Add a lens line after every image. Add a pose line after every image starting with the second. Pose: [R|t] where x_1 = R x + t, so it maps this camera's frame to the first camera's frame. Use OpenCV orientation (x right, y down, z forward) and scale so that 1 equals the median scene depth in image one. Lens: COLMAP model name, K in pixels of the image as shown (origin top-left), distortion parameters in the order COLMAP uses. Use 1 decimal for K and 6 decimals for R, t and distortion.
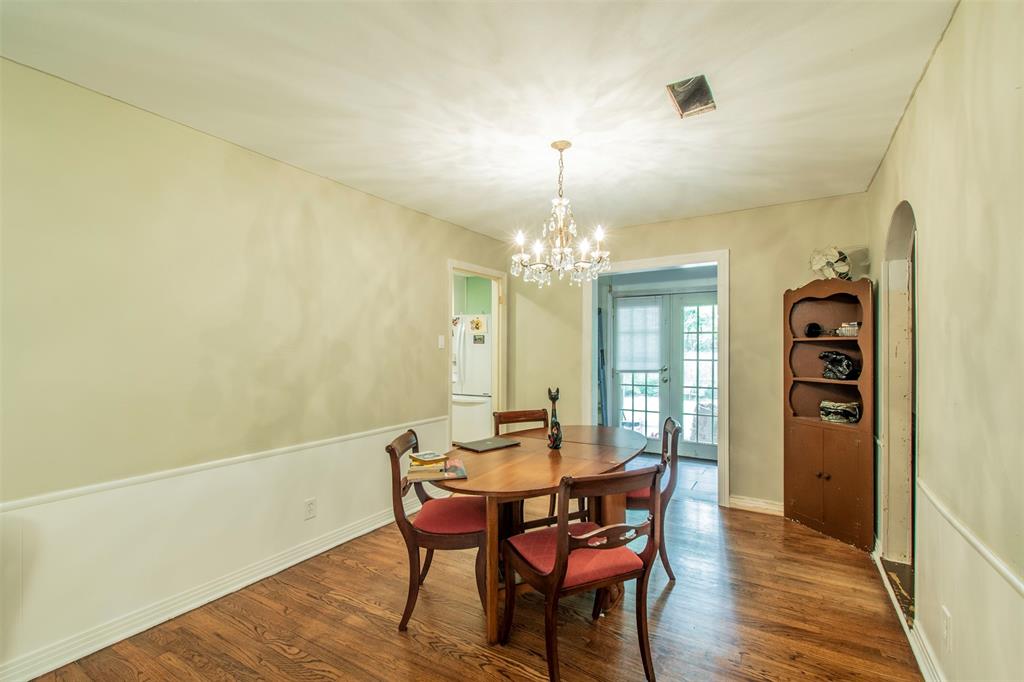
lens RADIAL K [[455.7, 0, 513.2], [0, 455.7, 343.6], [0, 0, 1]] dist [0.000966, -0.001046]
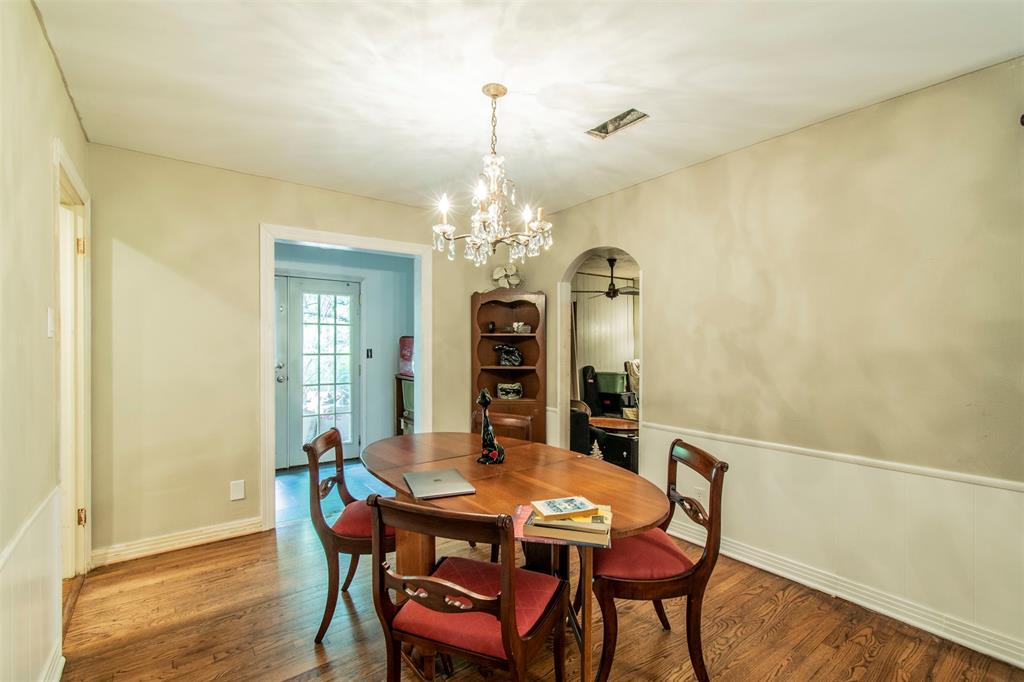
lens RADIAL K [[455.7, 0, 512.7], [0, 455.7, 337.3], [0, 0, 1]] dist [0.000966, -0.001046]
pose [[0.367768, 0.016621, 0.929769, -0.497793], [-0.014832, 0.999818, -0.012007, 0.012661], [-0.929799, -0.009374, 0.367948, 0.521747]]
